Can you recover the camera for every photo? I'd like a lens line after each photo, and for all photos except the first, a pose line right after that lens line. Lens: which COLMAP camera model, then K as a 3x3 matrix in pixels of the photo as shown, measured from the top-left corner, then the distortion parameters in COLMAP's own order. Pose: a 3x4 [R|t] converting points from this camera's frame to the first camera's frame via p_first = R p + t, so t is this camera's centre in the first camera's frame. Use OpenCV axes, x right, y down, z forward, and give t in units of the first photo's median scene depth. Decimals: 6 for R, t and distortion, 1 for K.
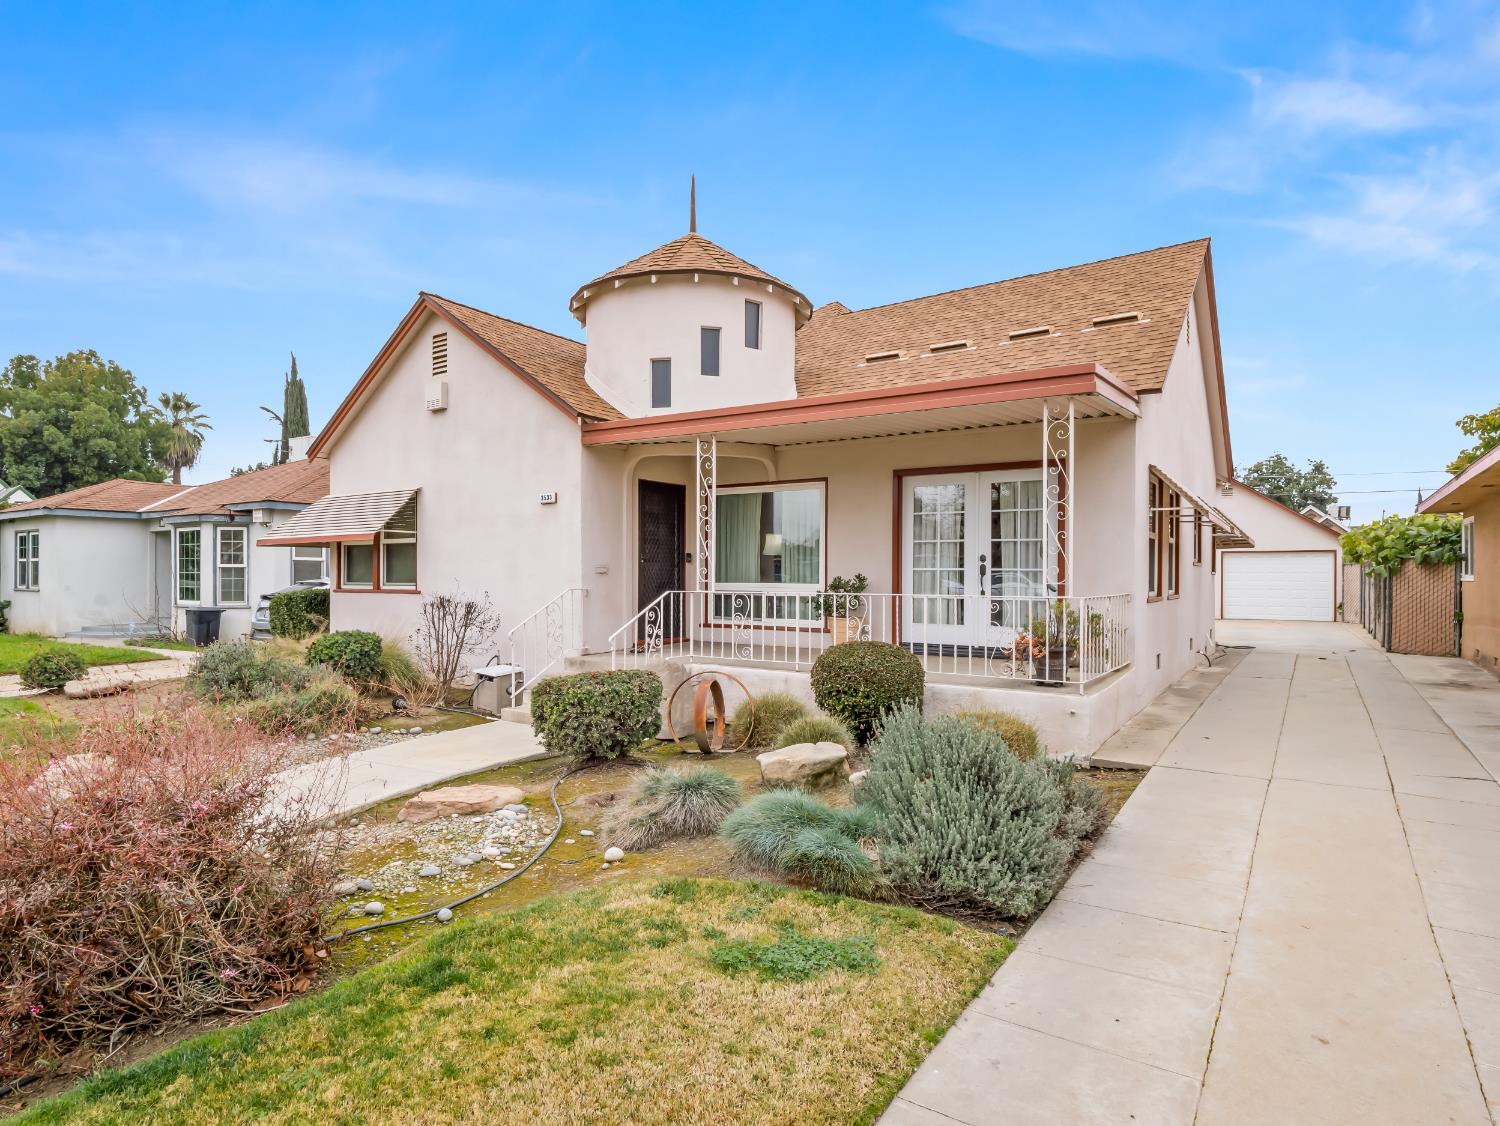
lens RADIAL K [[868.1, 0, 747.8], [0, 868.1, 577.2], [0, 0, 1]] dist [0.000141, 0.000304]
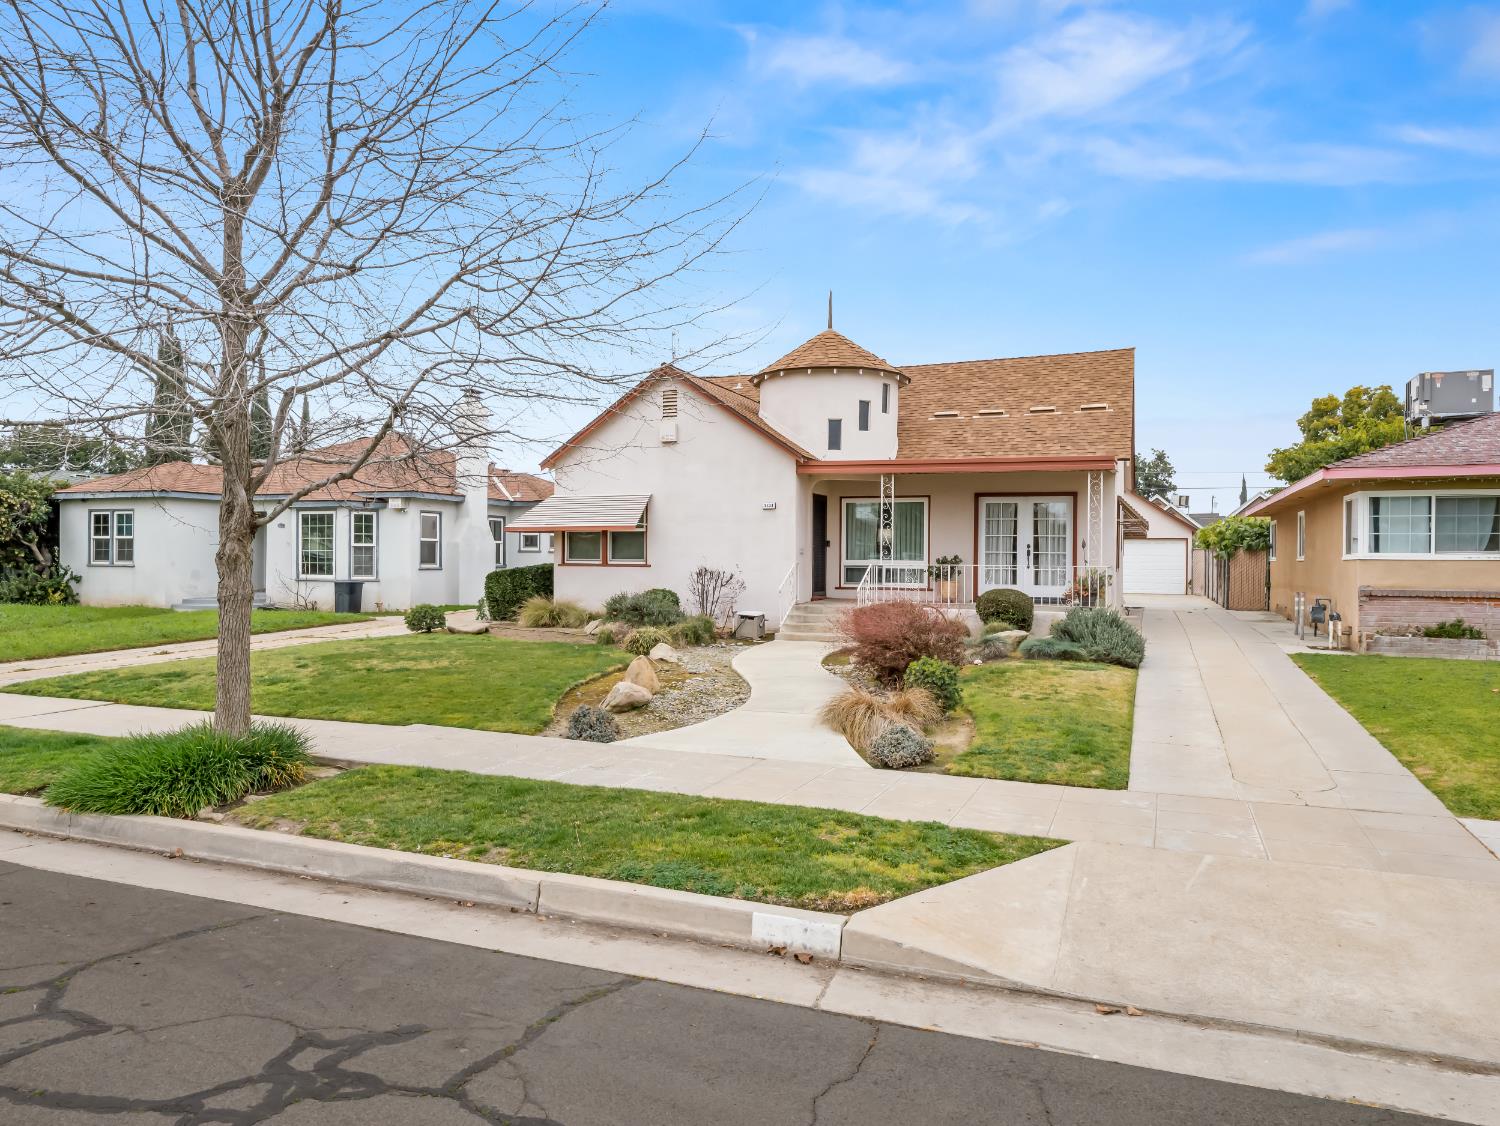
lens RADIAL K [[1061.1, 0, 750.8], [0, 1061.1, 562.3], [0, 0, 1]] dist [0.008777, -0.000491]
pose [[0.974562, 0.003755, 0.224089, -0.629693], [-0.004528, 0.999985, 0.002937, 0.005869], [-0.224074, -0.003877, 0.974564, -0.799616]]
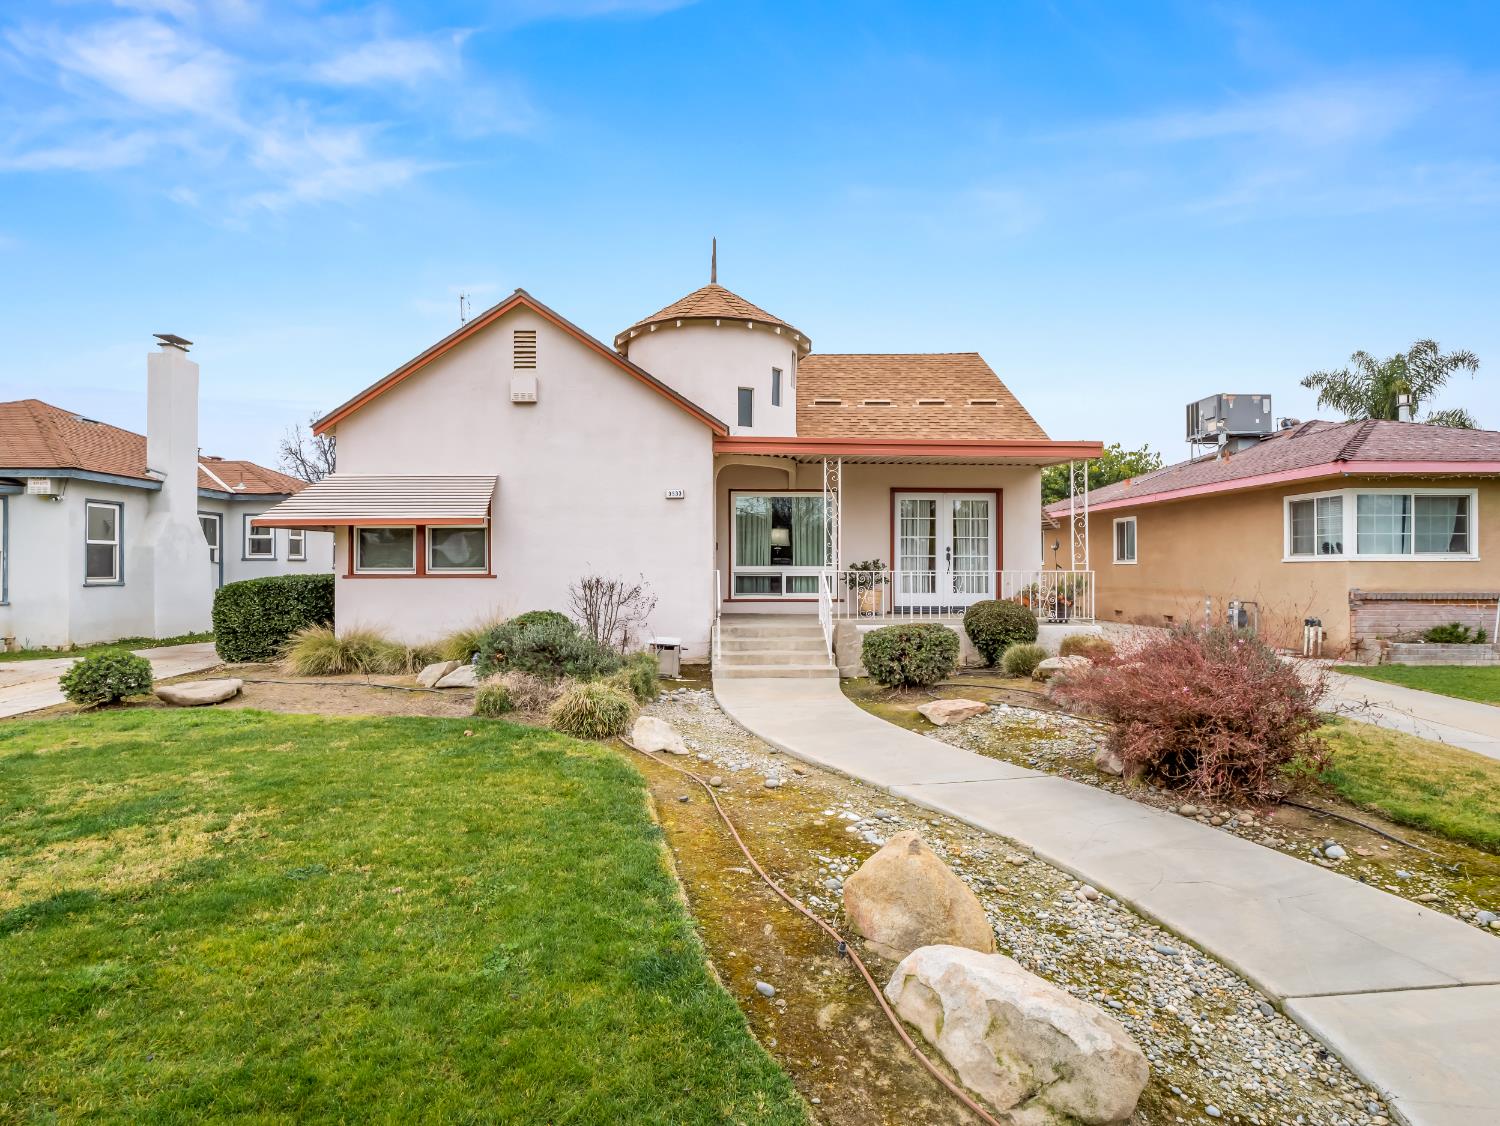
lens RADIAL K [[783.8, 0, 741.9], [0, 783.8, 565.0], [0, 0, 1]] dist [-0.008614, 0.000628]
pose [[0.805916, -0.000579, 0.592029, -0.710758], [0.003467, 0.999987, -0.003742, 0.008855], [-0.592020, 0.005068, 0.805908, 0.081495]]
